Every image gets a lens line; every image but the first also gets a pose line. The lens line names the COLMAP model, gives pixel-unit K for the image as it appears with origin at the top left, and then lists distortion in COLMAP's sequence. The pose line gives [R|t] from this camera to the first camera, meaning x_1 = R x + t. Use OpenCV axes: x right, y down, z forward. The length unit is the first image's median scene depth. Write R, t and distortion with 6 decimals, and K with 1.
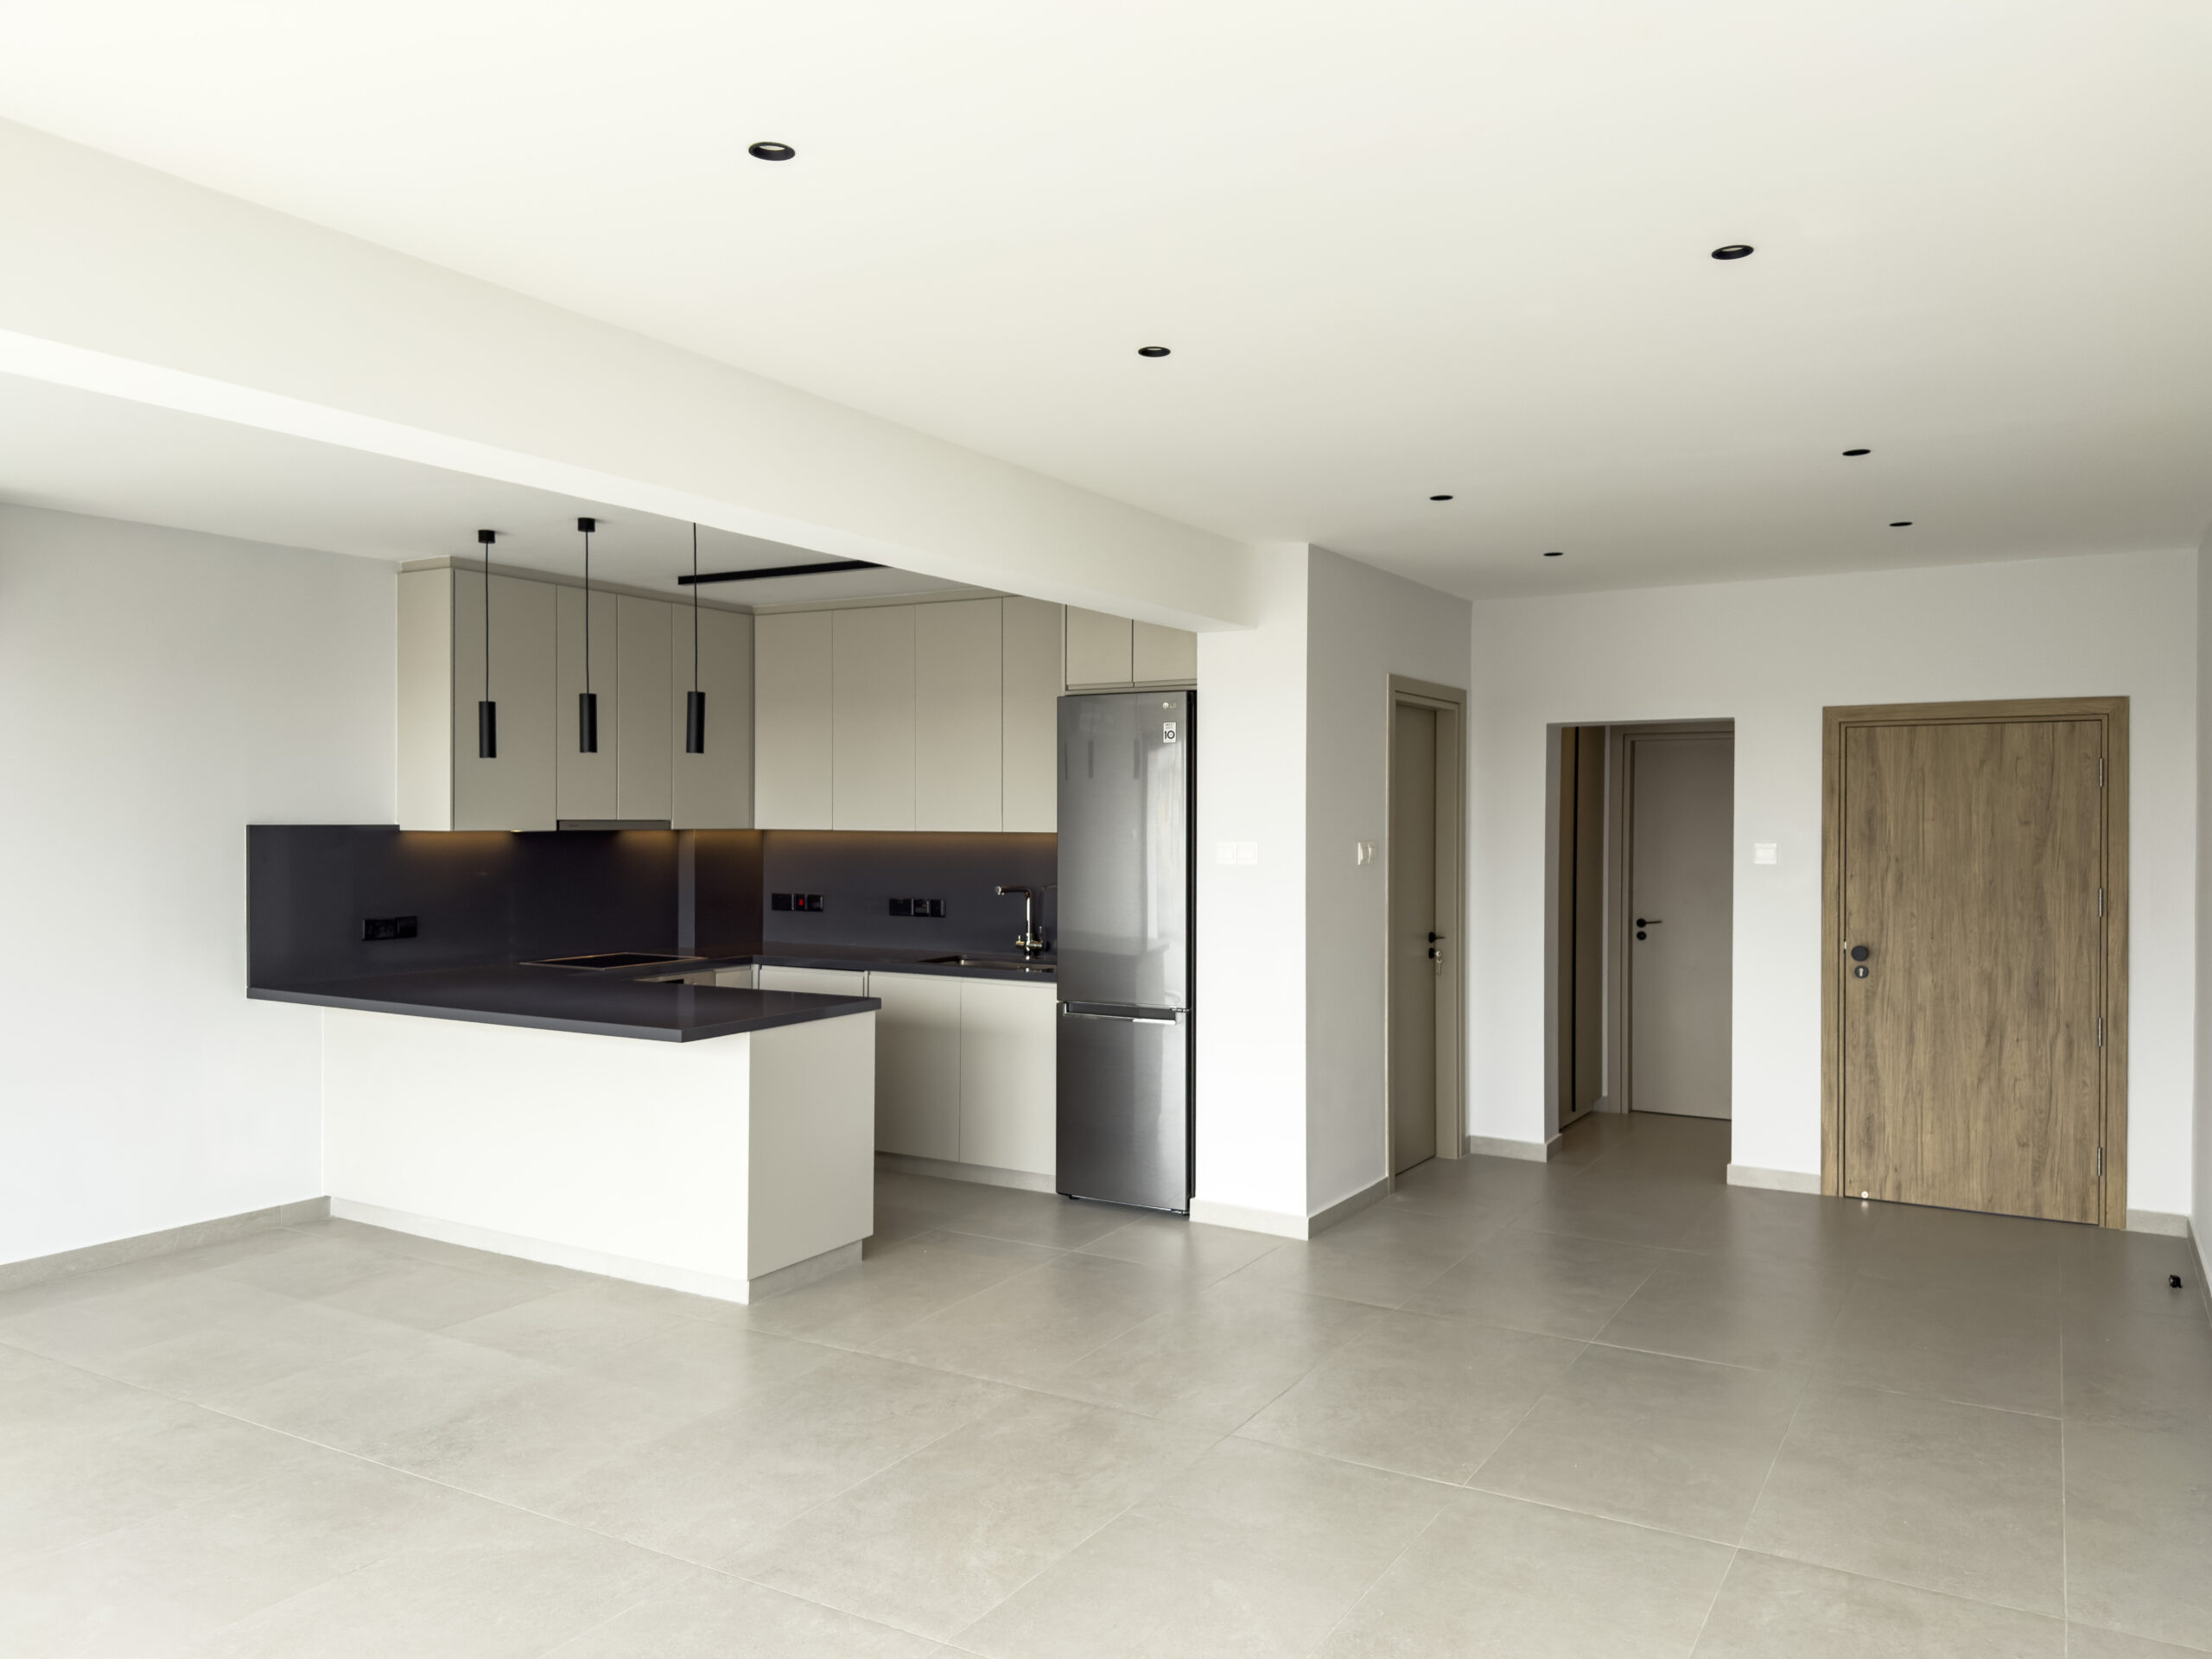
lens RADIAL K [[1548.7, 0, 1135.8], [0, 1548.7, 835.3], [0, 0, 1]] dist [0.041092, -0.053655]
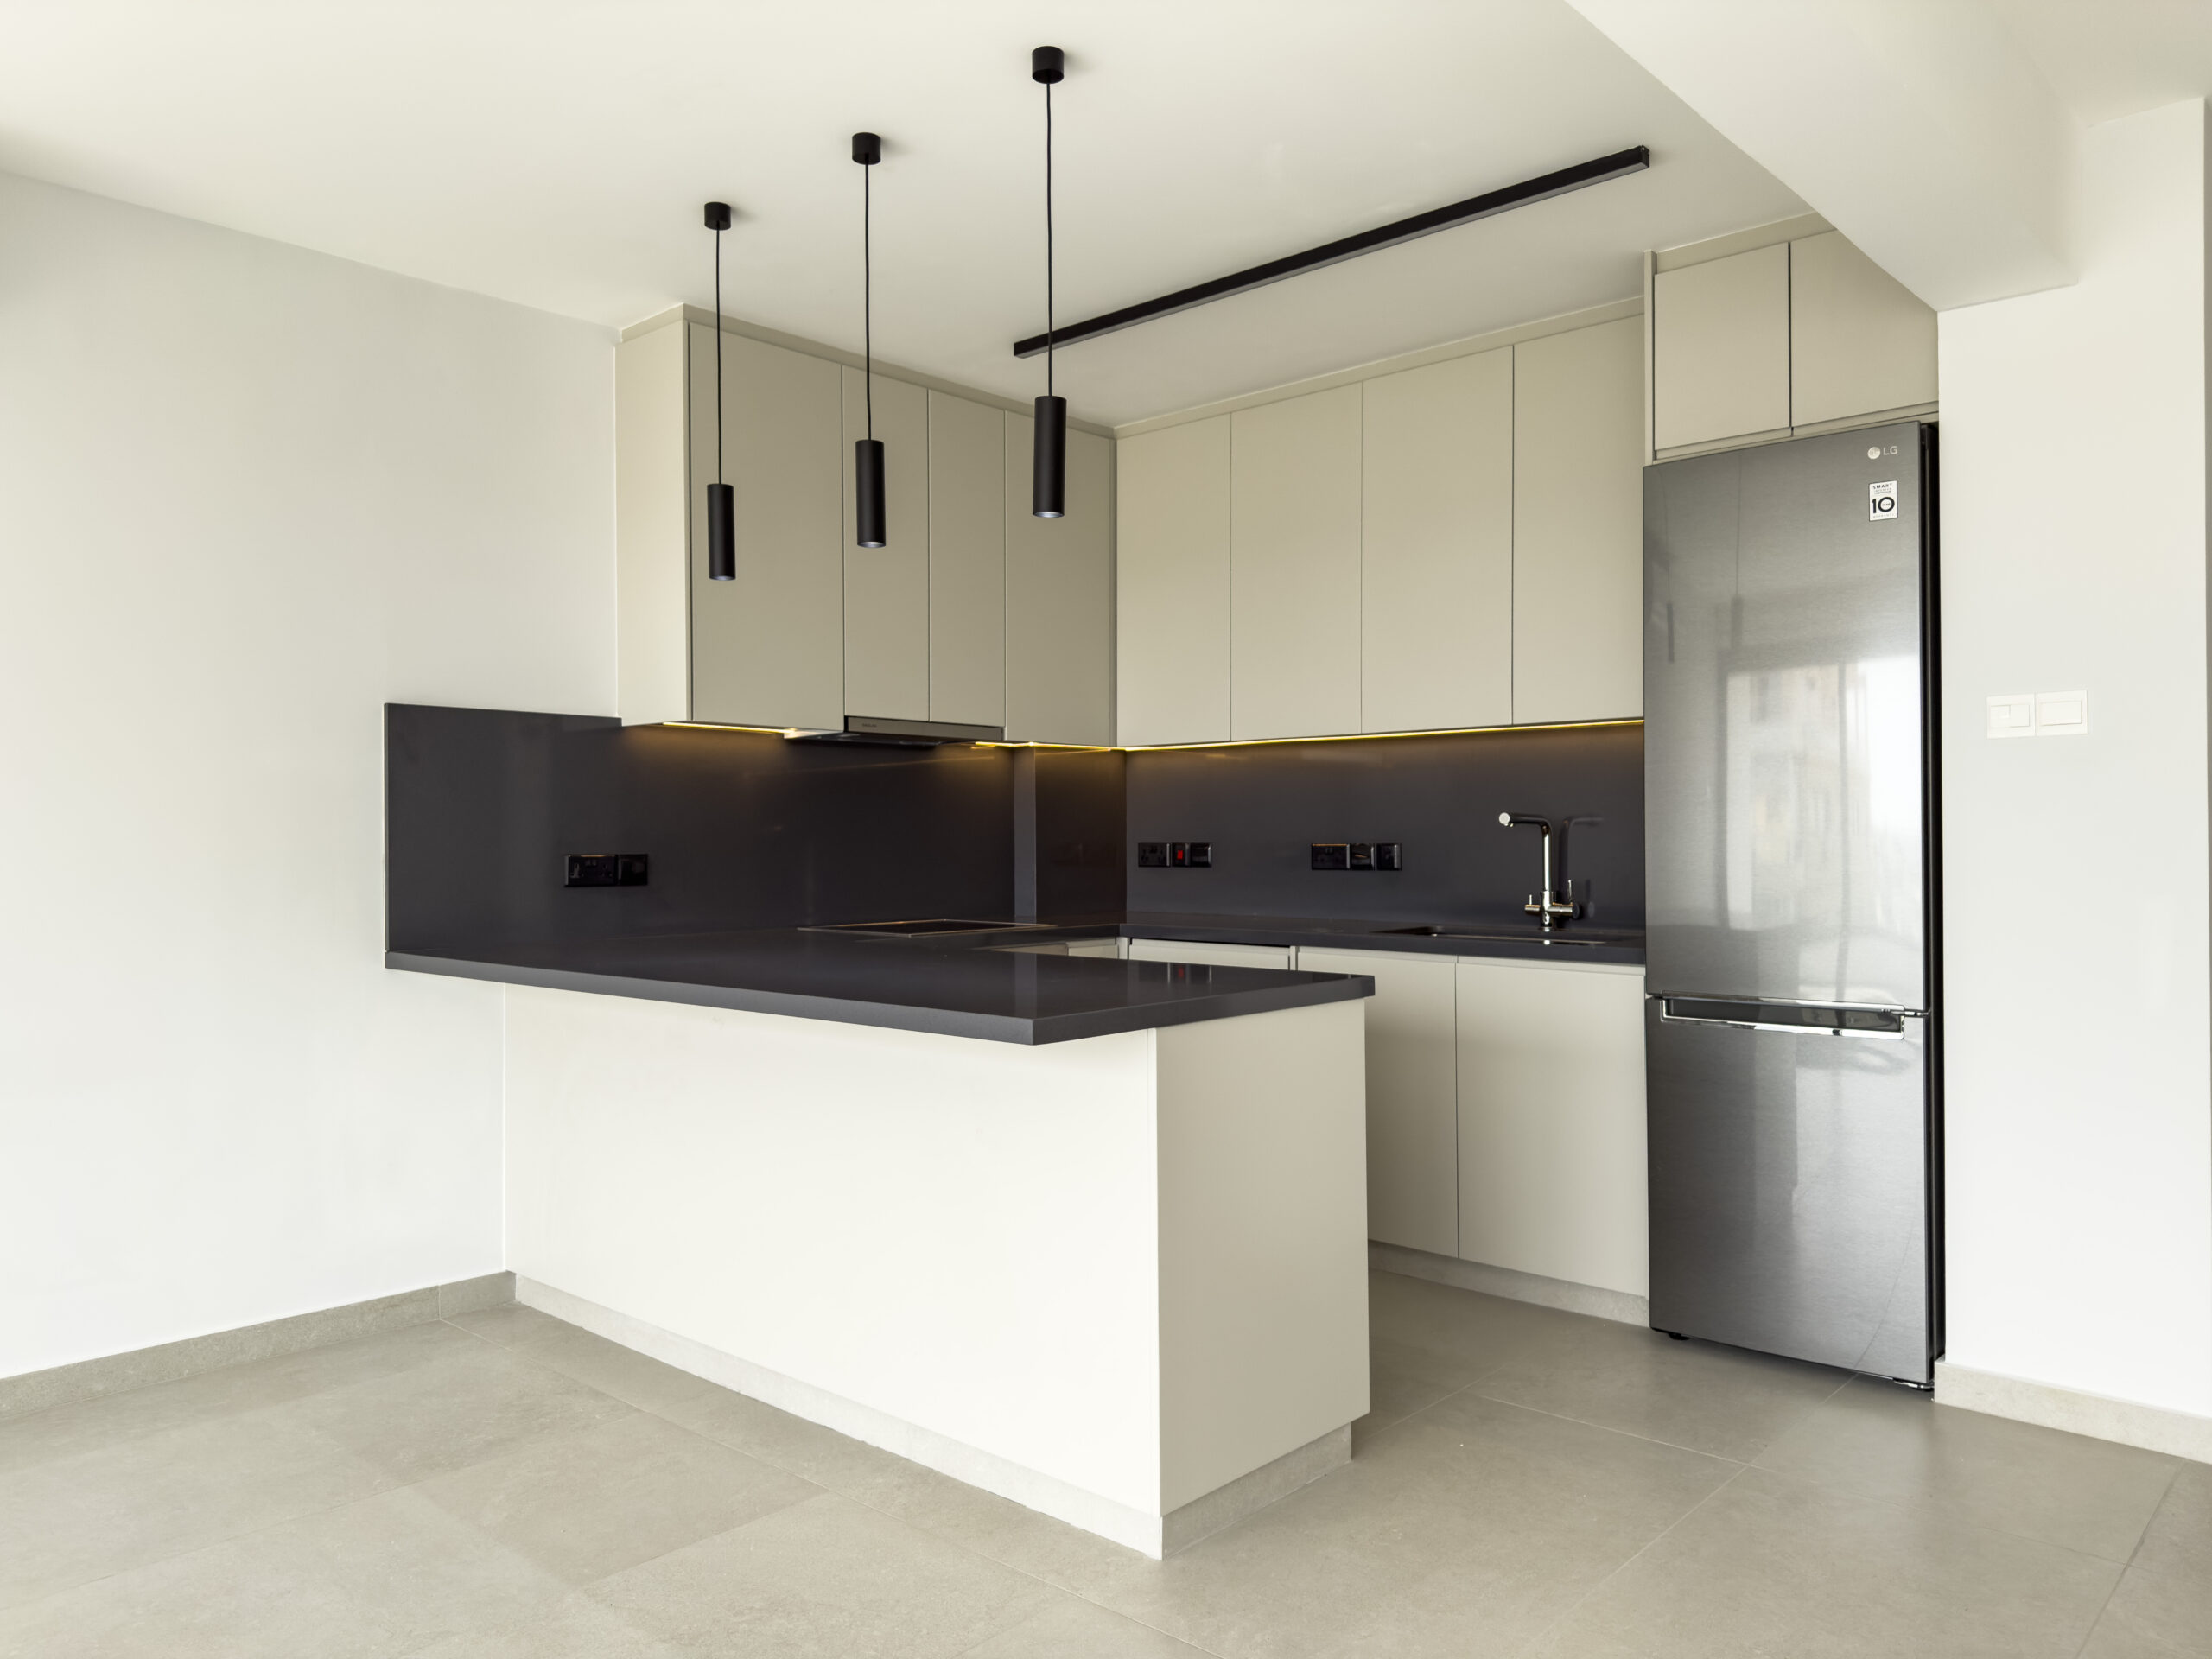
lens RADIAL K [[1548.7, 0, 1116.5], [0, 1548.7, 826.9], [0, 0, 1]] dist [0.041092, -0.053655]
pose [[0.977359, -0.009334, -0.211381, -0.126211], [0.005366, 0.999799, -0.019336, 0.057216], [0.211519, 0.017764, 0.977213, 0.406566]]
